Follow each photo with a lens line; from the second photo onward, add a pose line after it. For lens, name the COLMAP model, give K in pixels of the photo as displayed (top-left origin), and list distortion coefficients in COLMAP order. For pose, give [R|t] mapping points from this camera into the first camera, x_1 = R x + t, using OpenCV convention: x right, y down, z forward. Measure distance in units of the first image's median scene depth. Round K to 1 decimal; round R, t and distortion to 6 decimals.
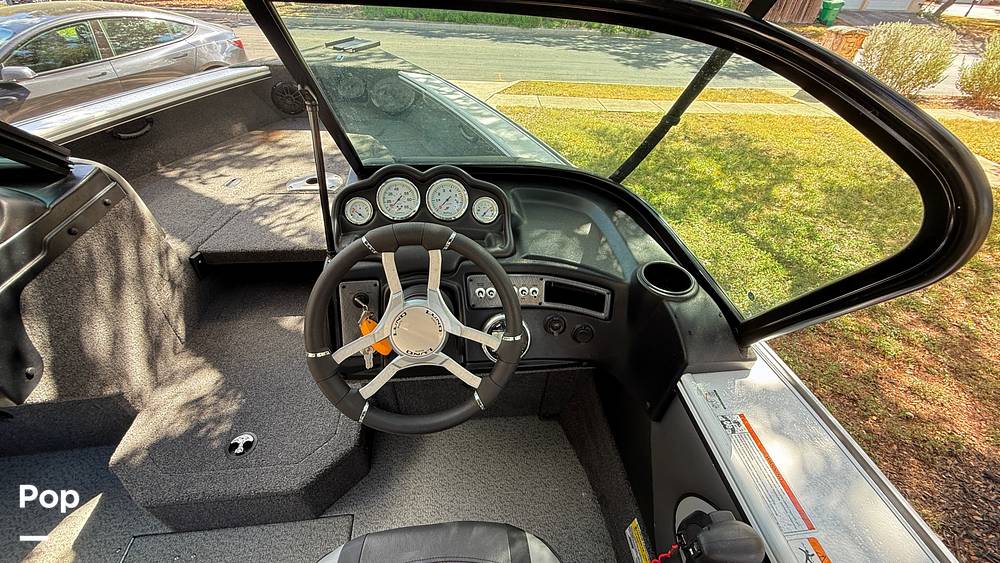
lens RADIAL K [[399.4, 0, 497.6], [0, 399.4, 281.7], [0, 0, 1]] dist [-0.000005, -0.000136]
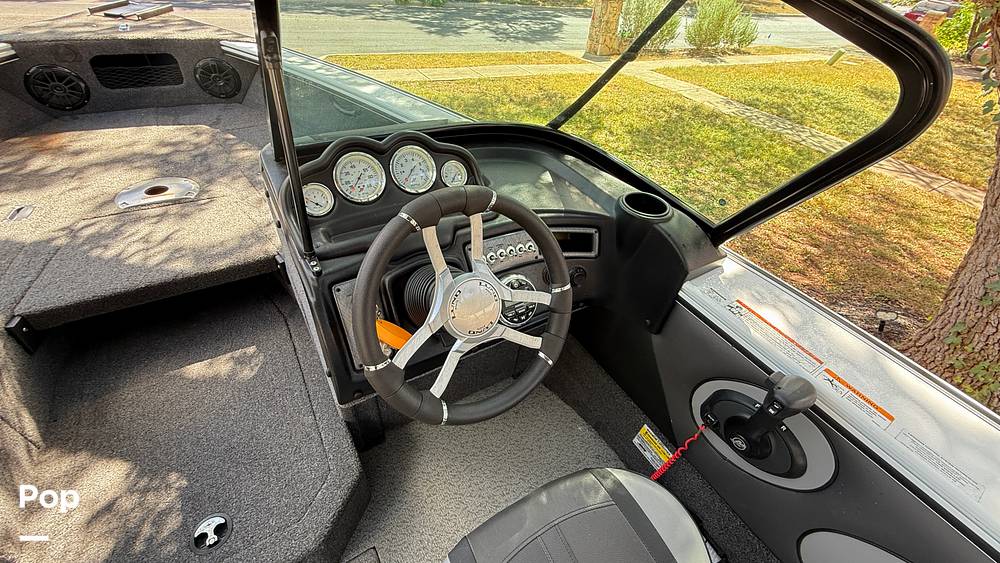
lens RADIAL K [[398.5, 0, 500.0], [0, 398.5, 281.5], [0, 0, 1]] dist [-0.000674, -0.000511]
pose [[0.904230, -0.253451, 0.343702, -0.188910], [0.234375, 0.967324, 0.096712, -0.002812], [-0.356983, -0.006894, 0.934086, 0.058696]]
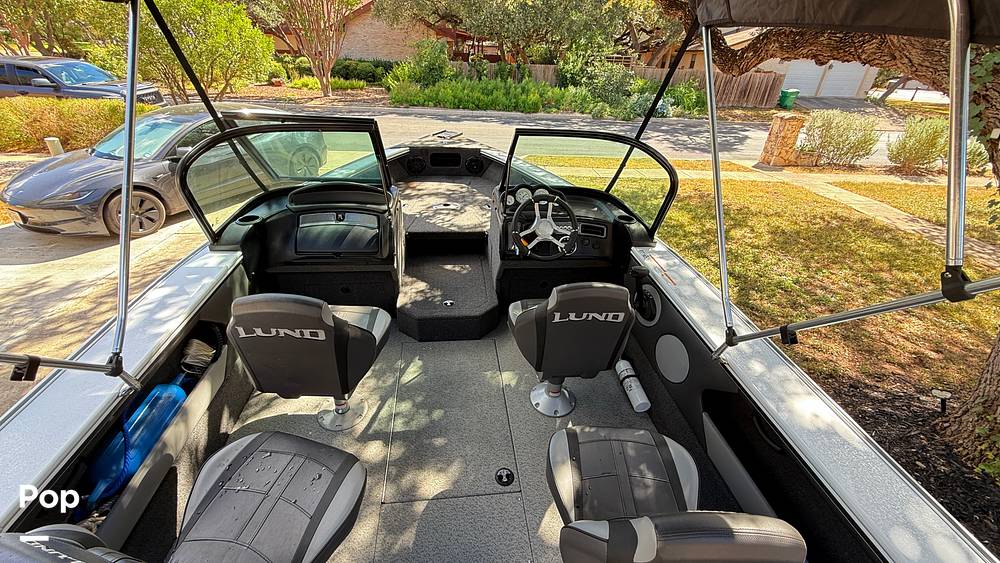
lens RADIAL K [[398.5, 0, 500.0], [0, 398.5, 281.5], [0, 0, 1]] dist [-0.000674, -0.000511]
pose [[0.999969, -0.006683, 0.004149, -0.243382], [0.007258, 0.987190, -0.159387, 0.442364], [-0.003030, 0.159412, 0.987208, -0.867016]]
